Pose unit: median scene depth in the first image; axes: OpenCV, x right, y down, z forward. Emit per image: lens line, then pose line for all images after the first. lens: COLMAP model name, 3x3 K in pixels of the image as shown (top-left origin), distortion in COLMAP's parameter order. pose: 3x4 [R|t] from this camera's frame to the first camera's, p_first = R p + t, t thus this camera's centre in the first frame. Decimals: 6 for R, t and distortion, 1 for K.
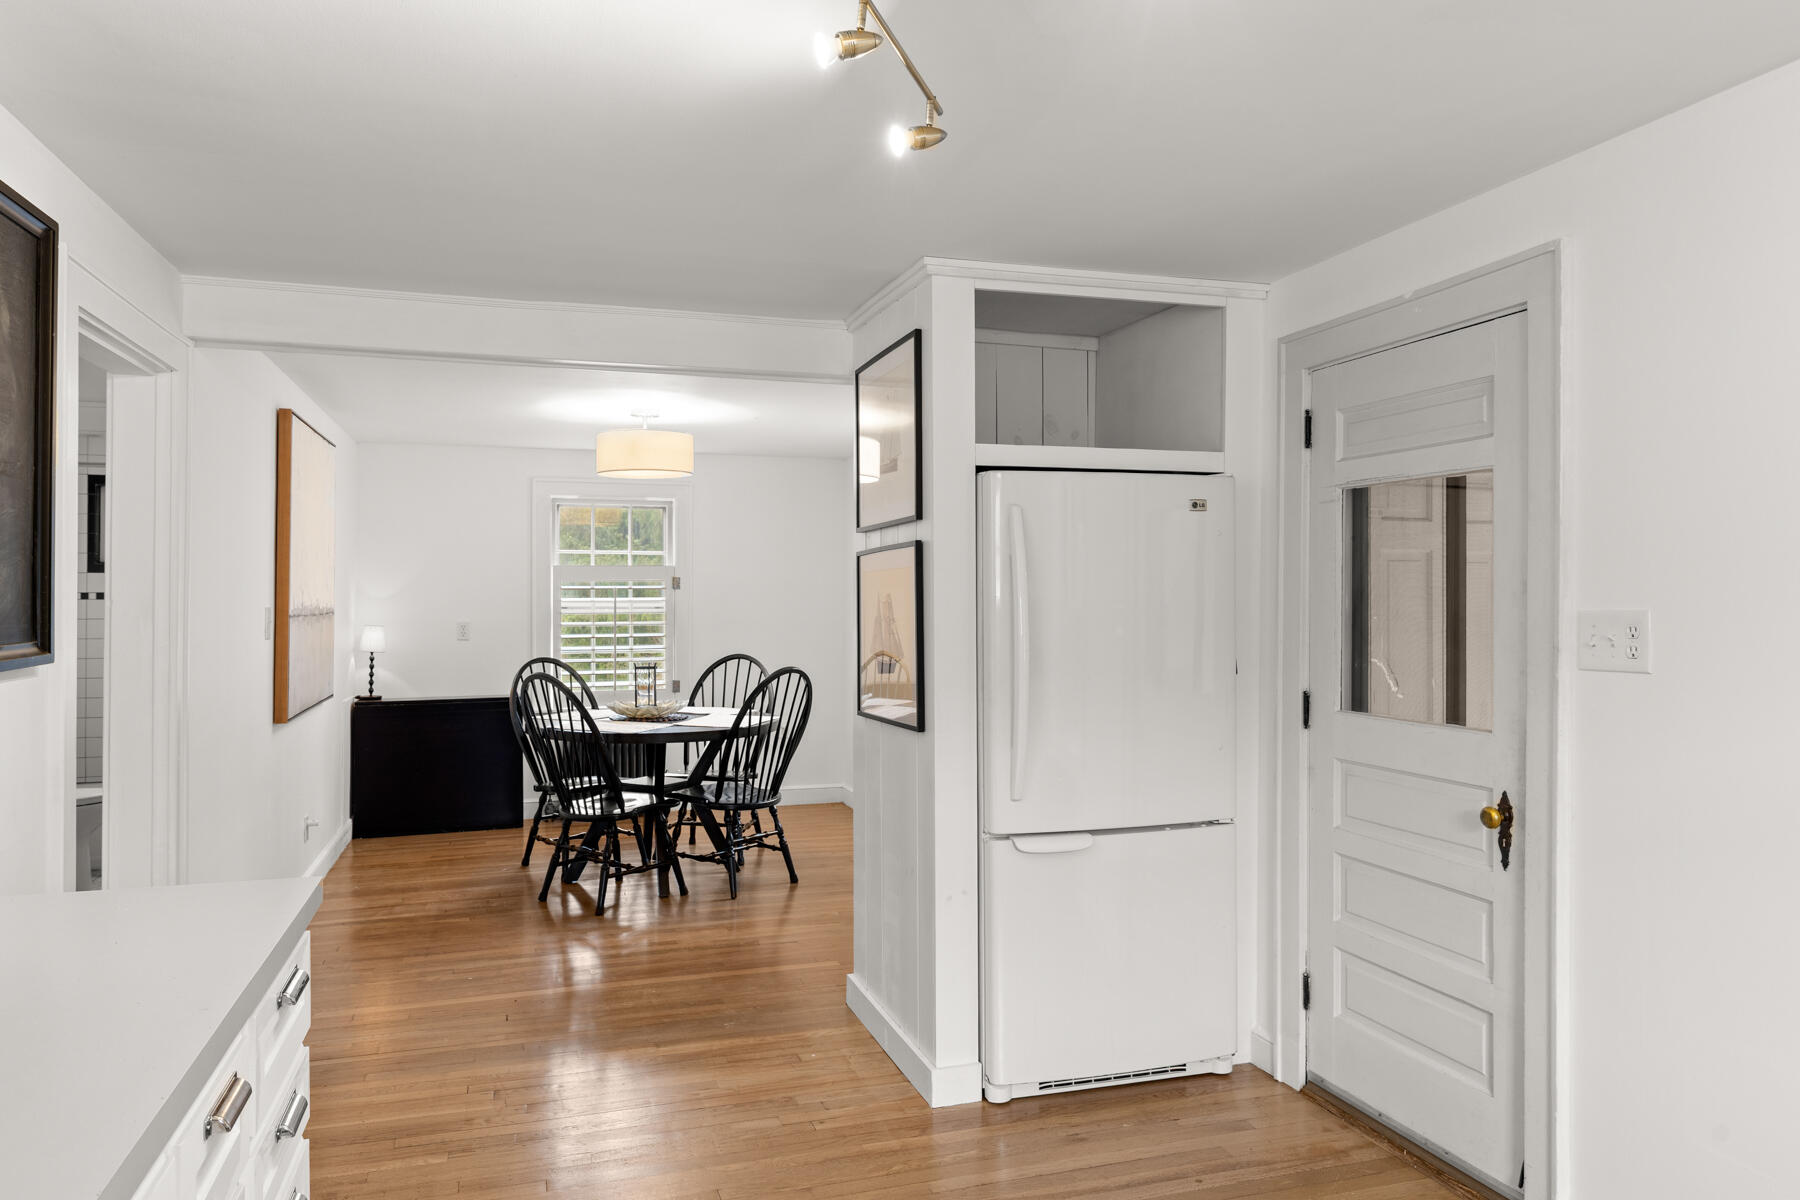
lens RADIAL K [[1241.6, 0, 897.9], [0, 1241.6, 601.2], [0, 0, 1]] dist [-0.004175, -0.000078]
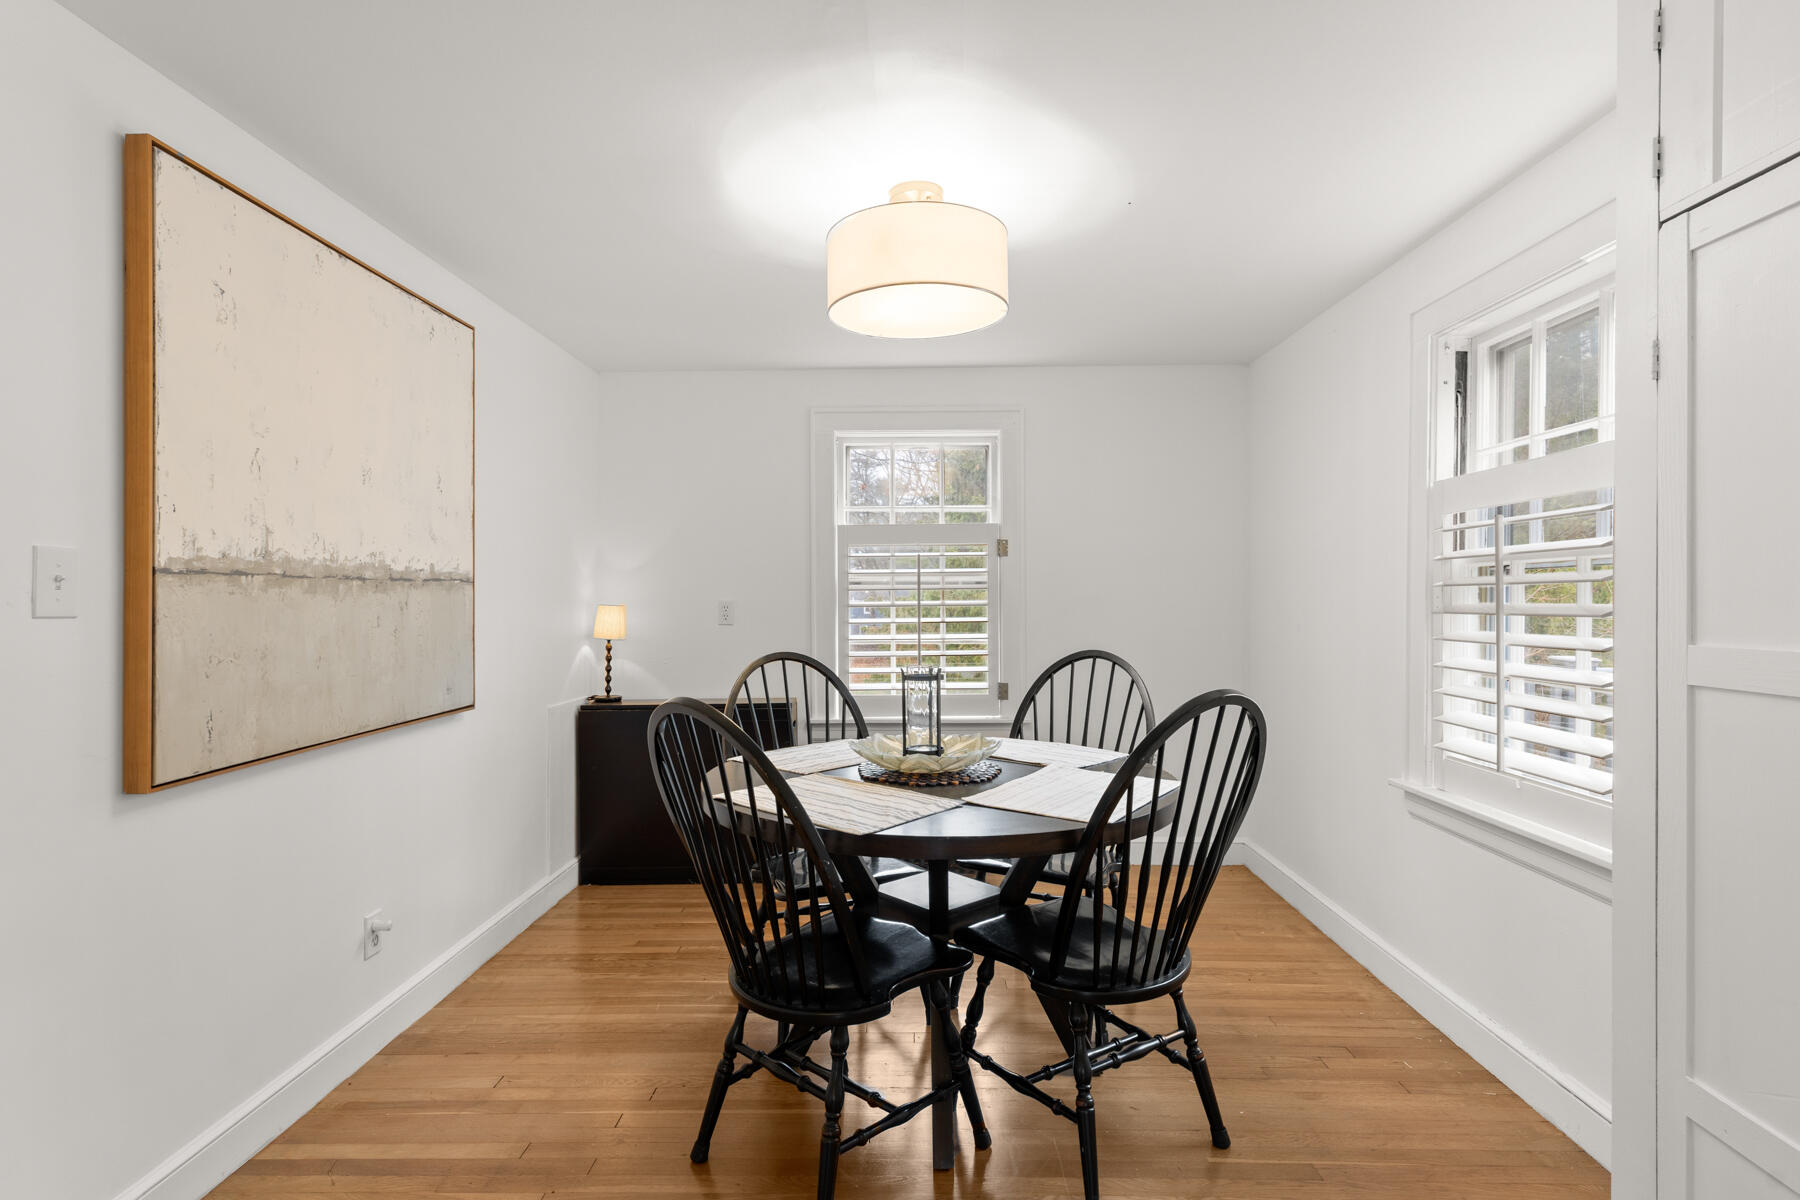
lens RADIAL K [[937.5, 0, 900.7], [0, 937.5, 605.6], [0, 0, 1]] dist [-0.002633, 0.000083]
pose [[0.949966, 0.001003, -0.312352, -0.073614], [0.001838, 0.999960, 0.008798, 0.015833], [0.312349, -0.008932, 0.949926, 0.525975]]
